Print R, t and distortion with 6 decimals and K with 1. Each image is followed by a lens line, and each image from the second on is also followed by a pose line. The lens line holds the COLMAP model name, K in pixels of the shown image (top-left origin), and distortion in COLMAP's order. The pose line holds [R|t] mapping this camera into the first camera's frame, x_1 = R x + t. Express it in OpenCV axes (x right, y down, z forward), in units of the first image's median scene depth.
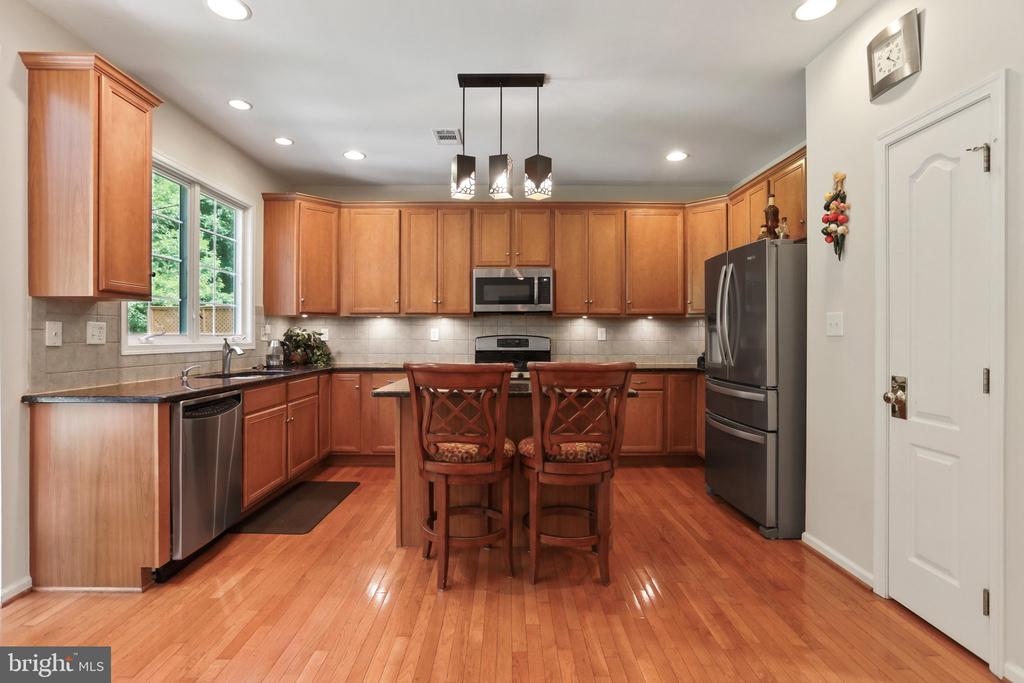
lens RADIAL K [[497.8, 0, 508.4], [0, 497.8, 338.7], [0, 0, 1]] dist [-0.021561, 0.010580]
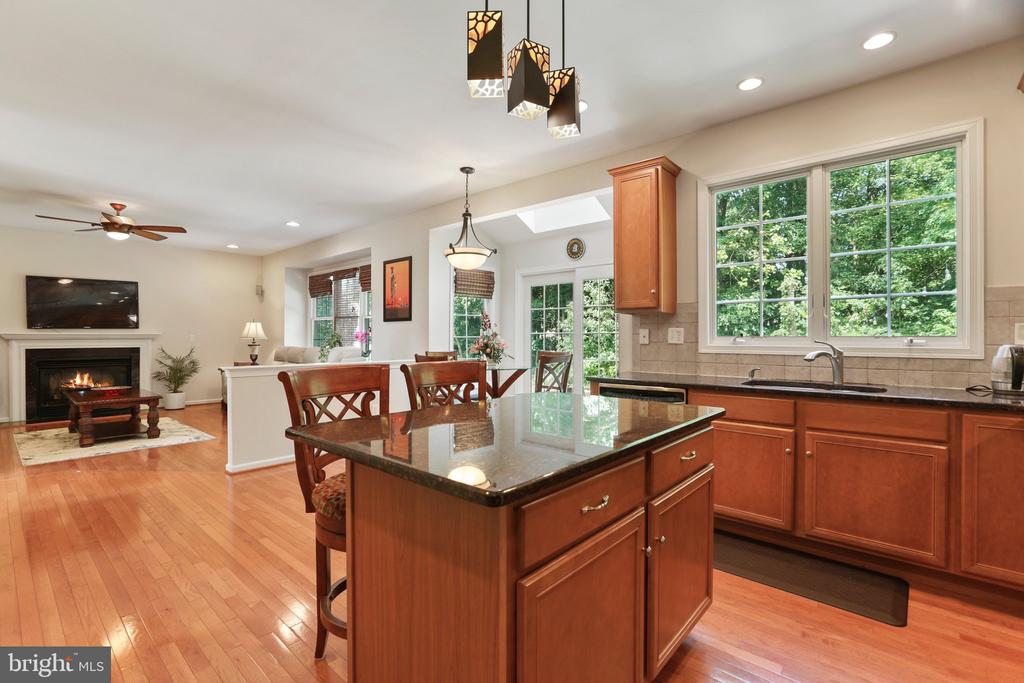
lens RADIAL K [[473.6, 0, 511.2], [0, 473.6, 338.9], [0, 0, 1]] dist [-0.022163, 0.008109]
pose [[-0.668308, 0.000137, -0.743885, 0.433966], [-0.007520, 0.999948, 0.006940, -0.007085], [0.743847, 0.010232, -0.668272, 1.382913]]
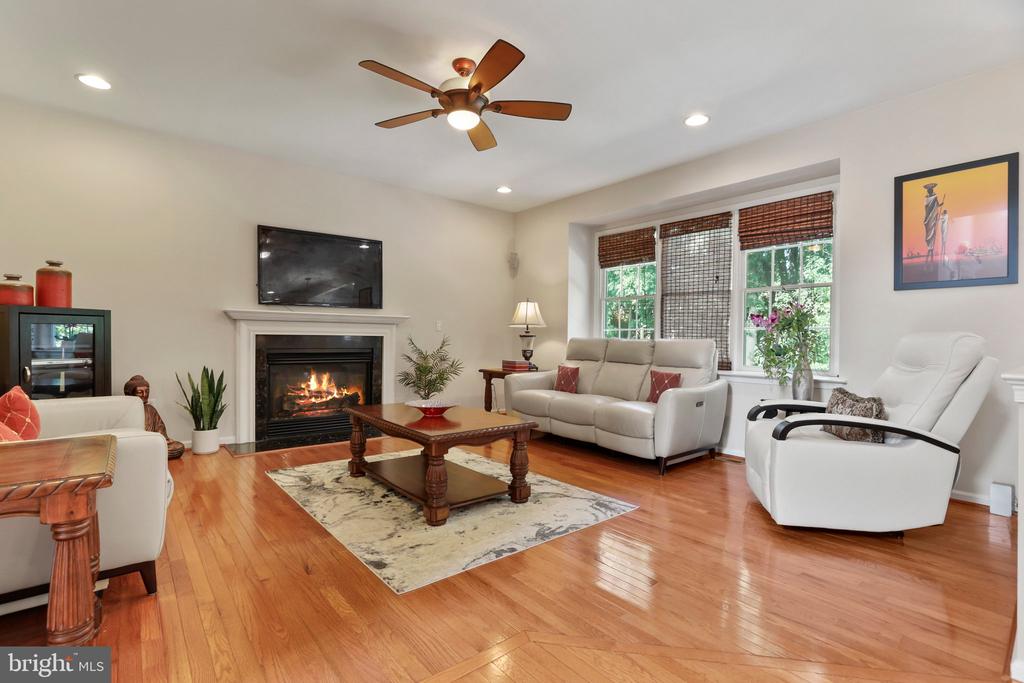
lens RADIAL K [[473.6, 0, 494.7], [0, 473.6, 341.9], [0, 0, 1]] dist [-0.022163, 0.008109]
pose [[-0.775753, -0.009582, -0.630964, 0.670552], [-0.020944, 0.999725, 0.010568, 0.061991], [0.630689, 0.021413, -0.775740, -0.127059]]
